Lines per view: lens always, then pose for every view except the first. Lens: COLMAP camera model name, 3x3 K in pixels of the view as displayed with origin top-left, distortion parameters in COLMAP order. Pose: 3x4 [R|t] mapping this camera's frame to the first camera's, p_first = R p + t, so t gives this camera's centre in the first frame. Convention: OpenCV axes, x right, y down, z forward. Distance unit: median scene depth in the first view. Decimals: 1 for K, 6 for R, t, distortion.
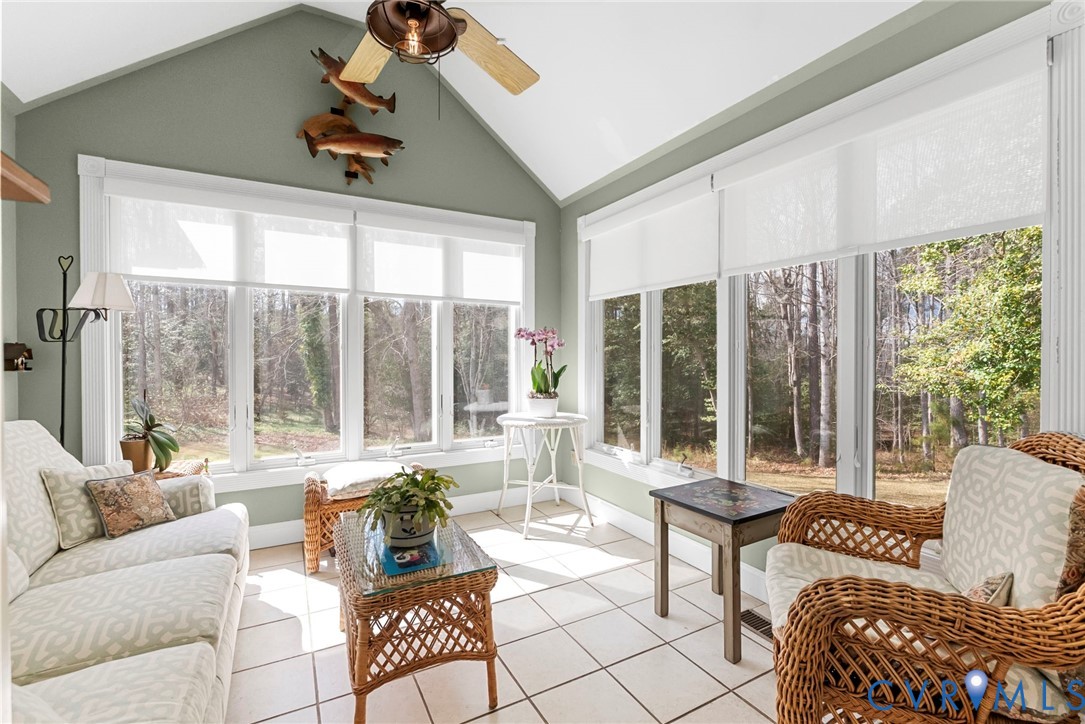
lens RADIAL K [[476.6, 0, 542.5], [0, 476.6, 362.0], [0, 0, 1]] dist [-0.000355, -0.000002]
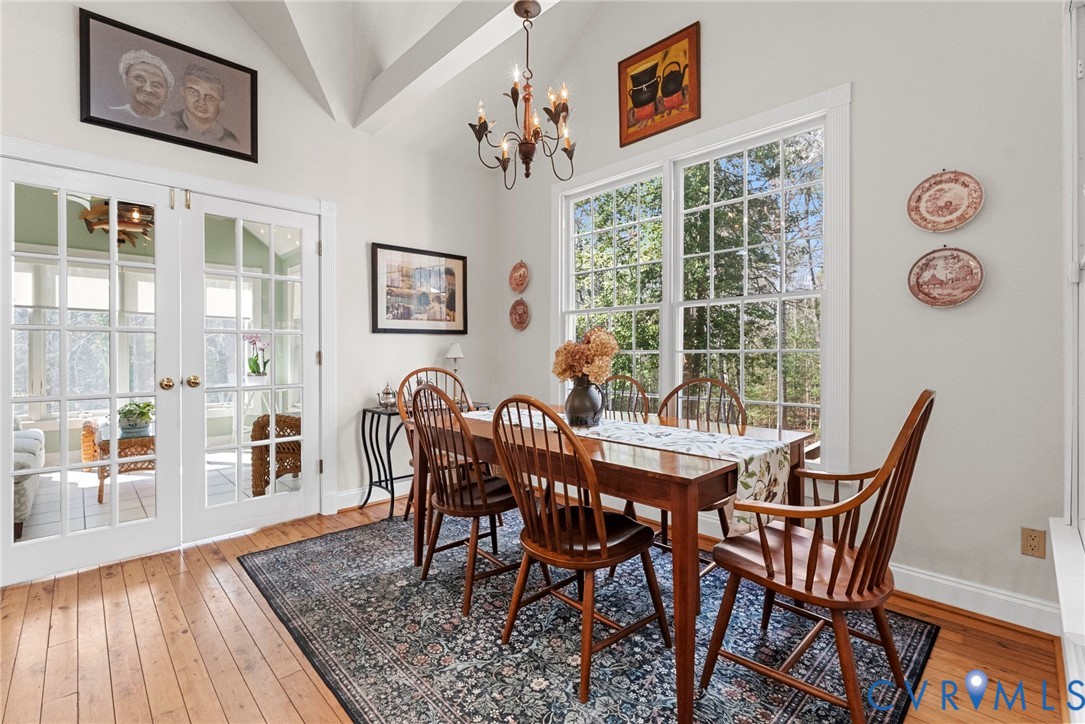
lens RADIAL K [[477.9, 0, 543.3], [0, 477.9, 357.0], [0, 0, 1]] dist [-0.000223, 0.000215]
pose [[0.962662, 0.000349, 0.270707, 0.554325], [0.000653, 0.999993, -0.003609, 0.015156], [-0.270706, 0.003651, 0.962655, -0.974637]]
